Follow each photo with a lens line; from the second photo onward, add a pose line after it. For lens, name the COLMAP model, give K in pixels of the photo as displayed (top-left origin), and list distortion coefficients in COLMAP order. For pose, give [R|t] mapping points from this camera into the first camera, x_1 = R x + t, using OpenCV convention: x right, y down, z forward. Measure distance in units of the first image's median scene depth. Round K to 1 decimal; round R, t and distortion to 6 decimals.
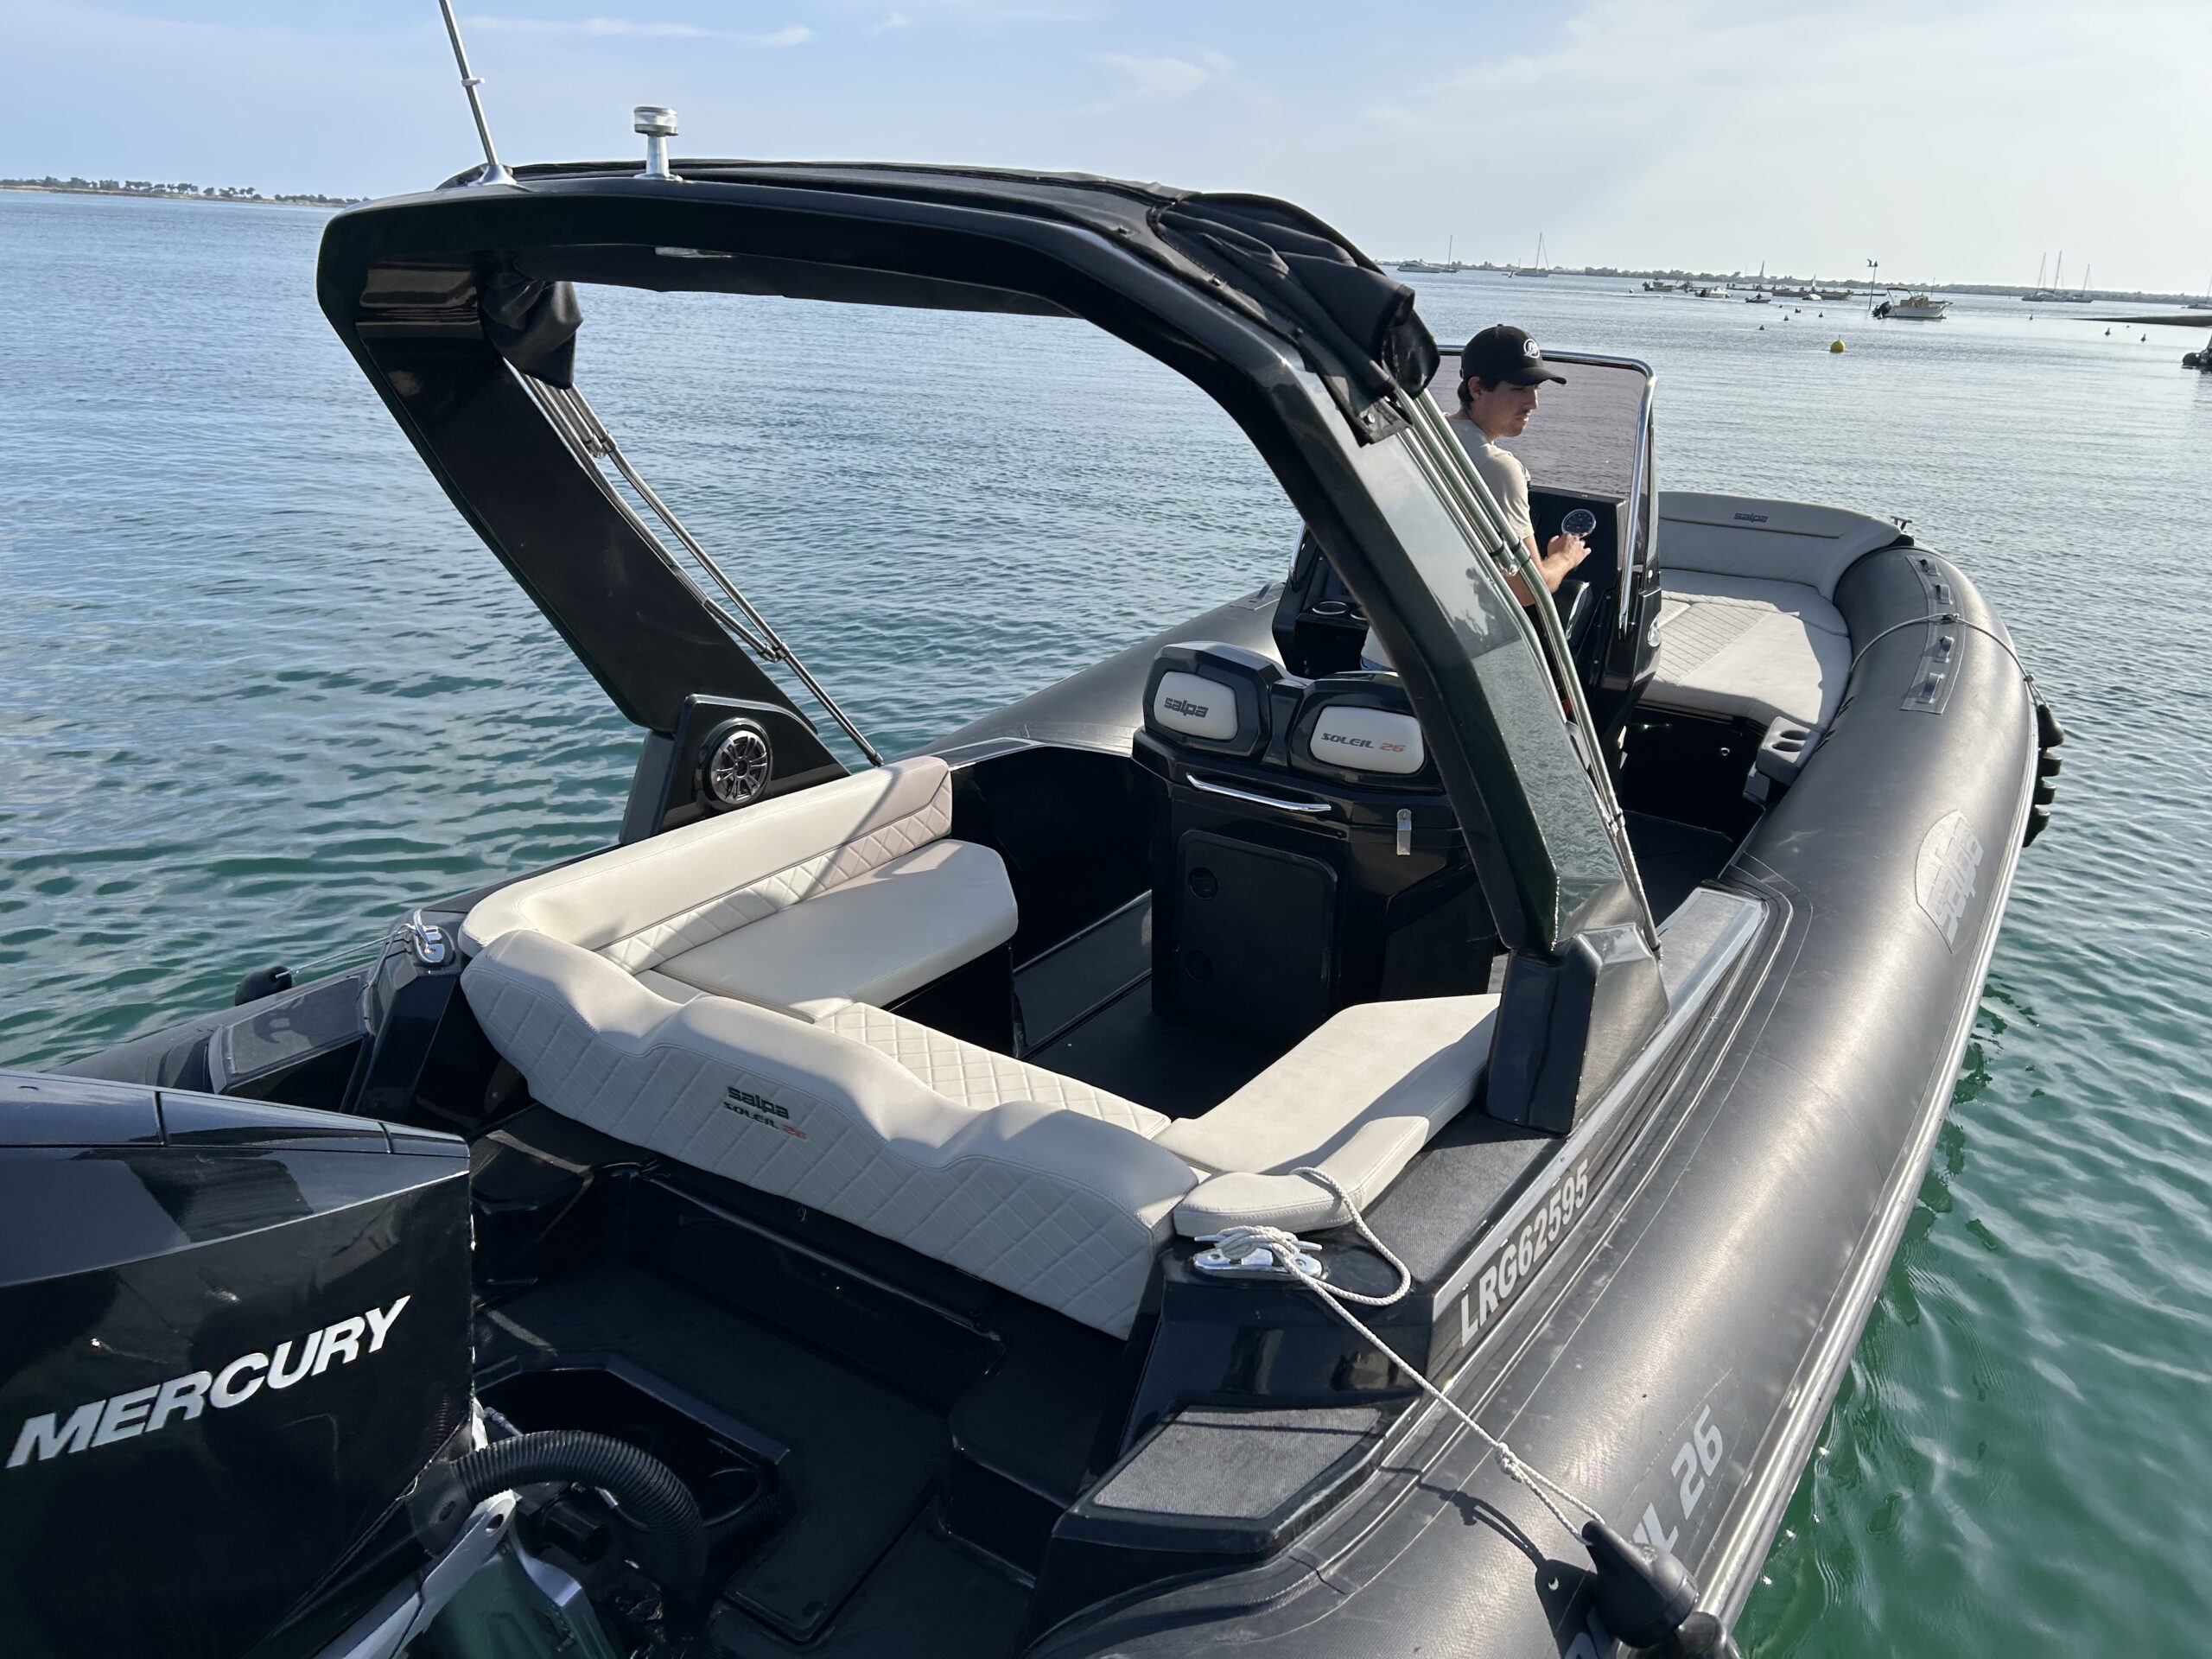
lens RADIAL K [[1662.8, 0, 1075.4], [0, 1662.8, 832.6], [0, 0, 1]] dist [0.012446, 0.004206]
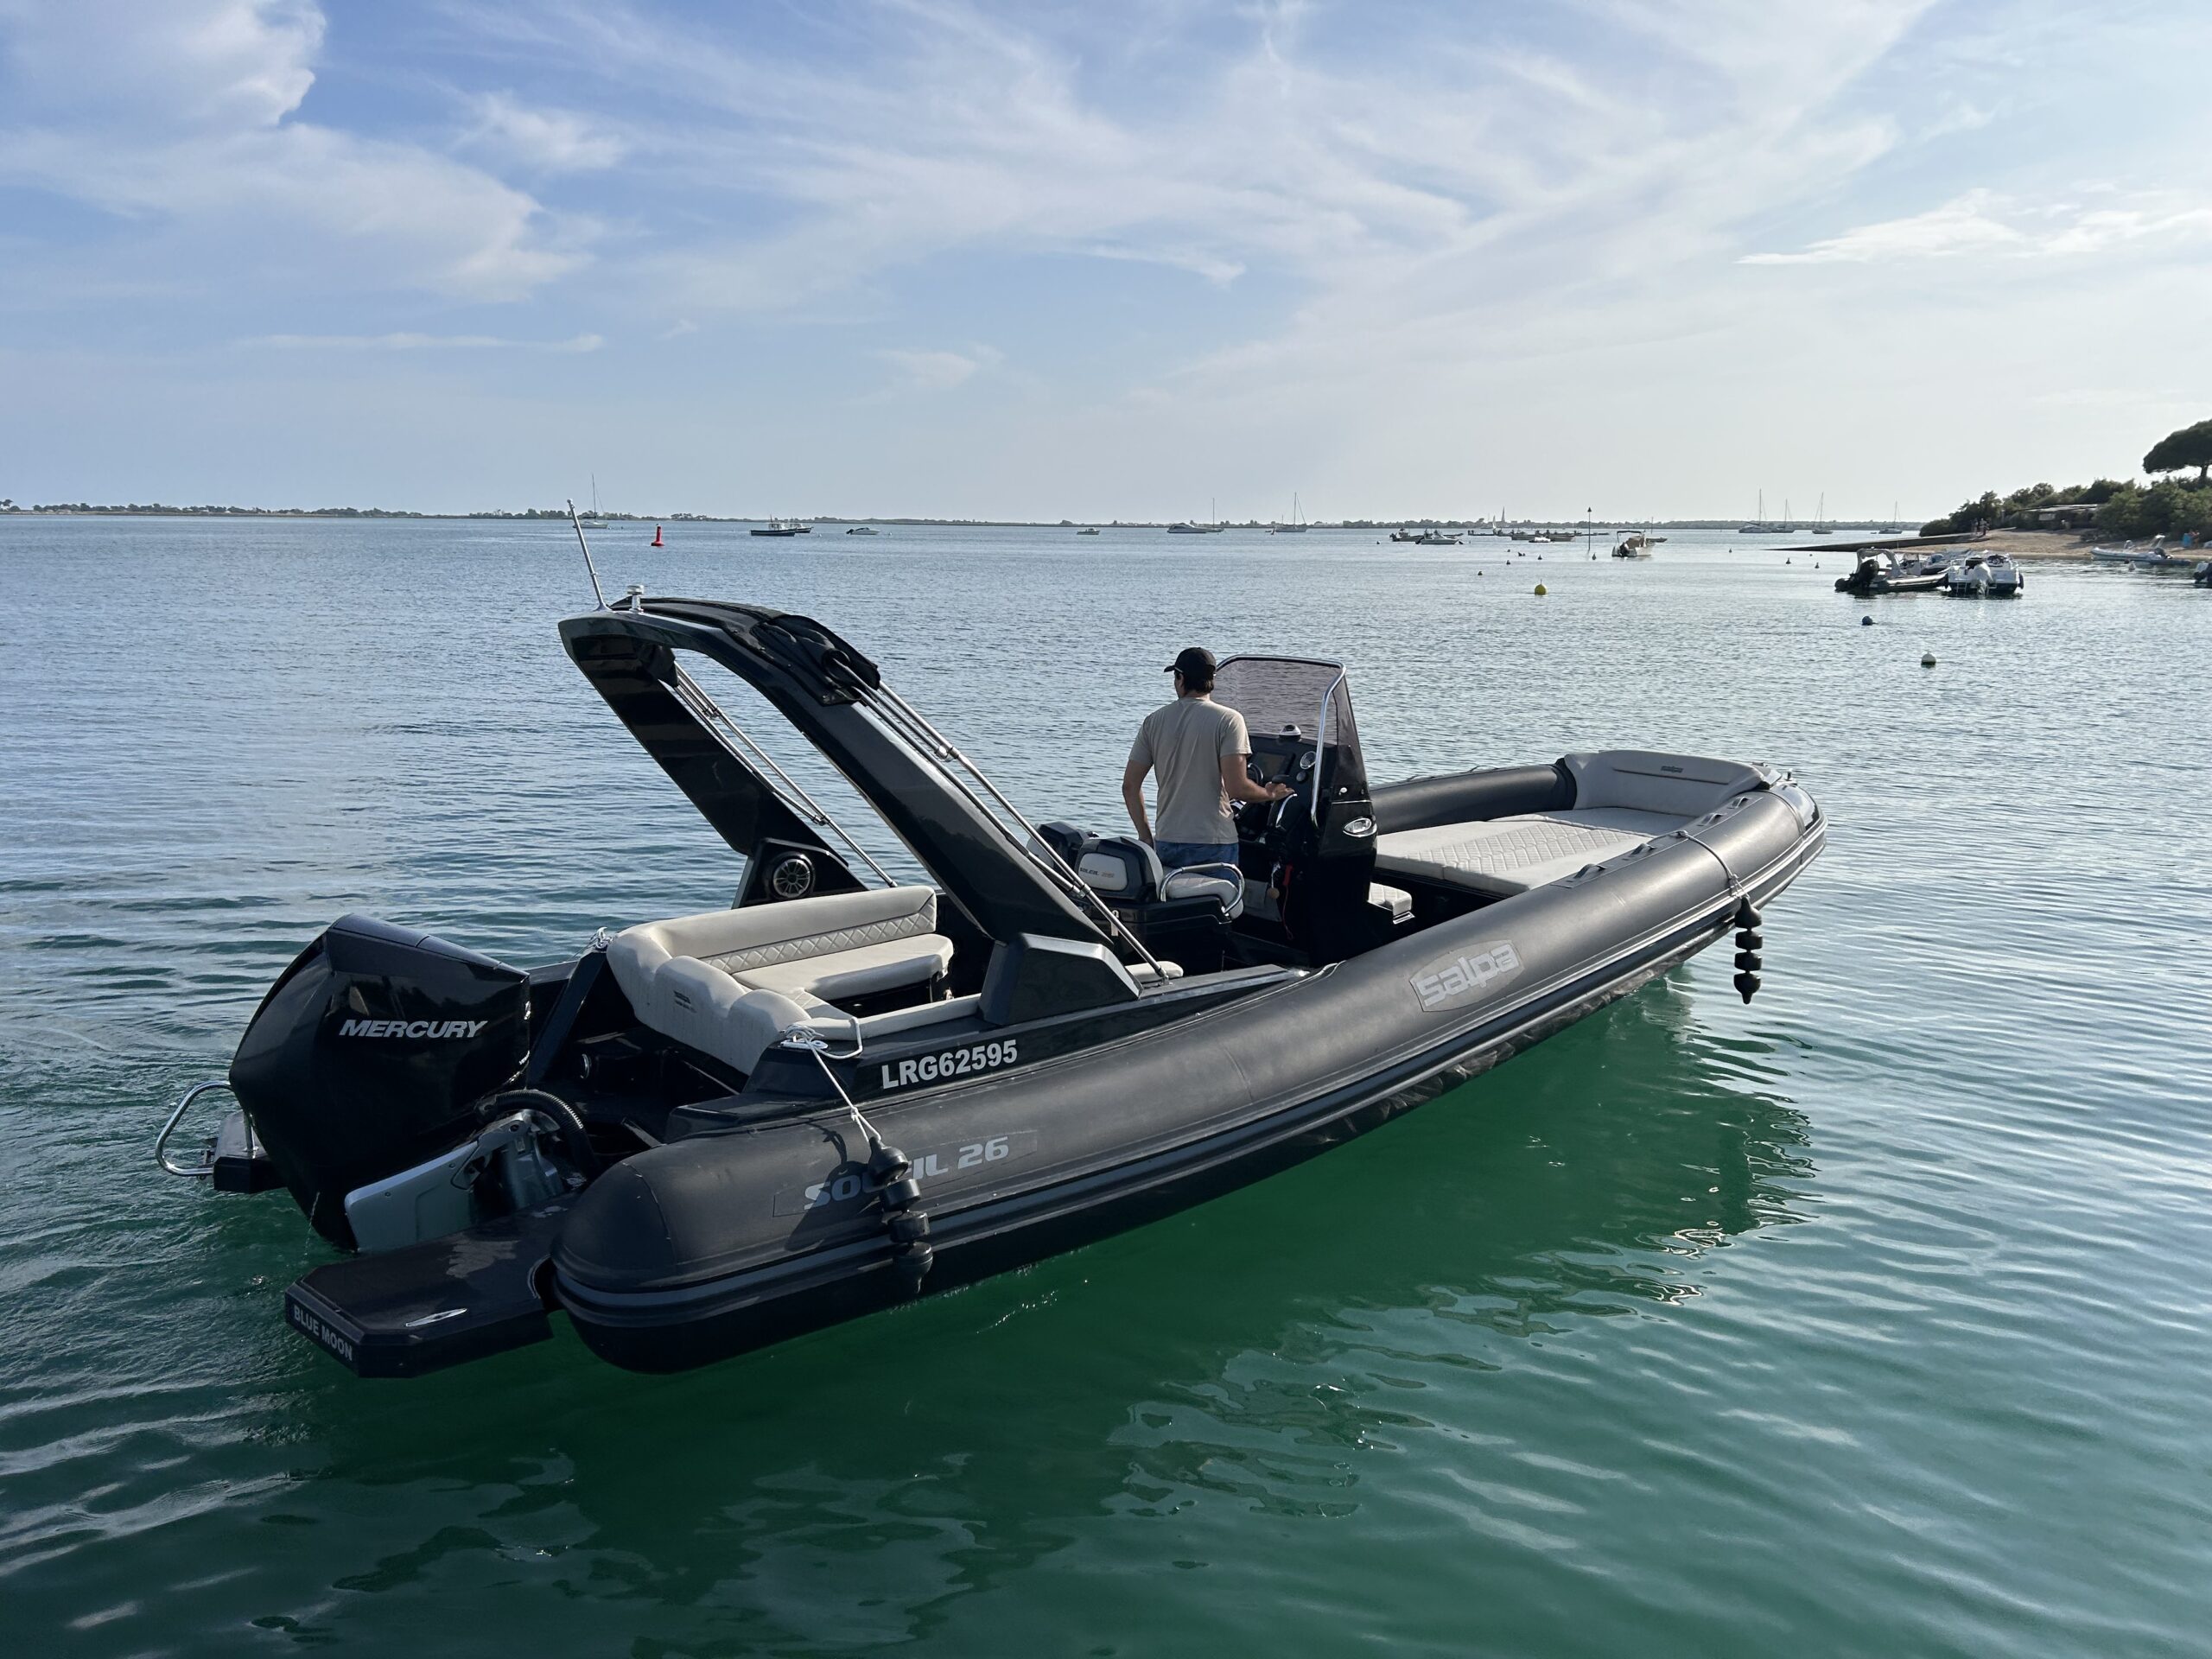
lens RADIAL K [[1656.2, 0, 1106.0], [0, 1656.2, 829.5], [0, 0, 1]] dist [0.057824, -0.093924]
pose [[0.943217, 0.015529, -0.331815, 0.962531], [-0.071162, 0.985162, -0.156180, 0.220736], [0.324466, 0.170924, 0.930326, -0.823113]]
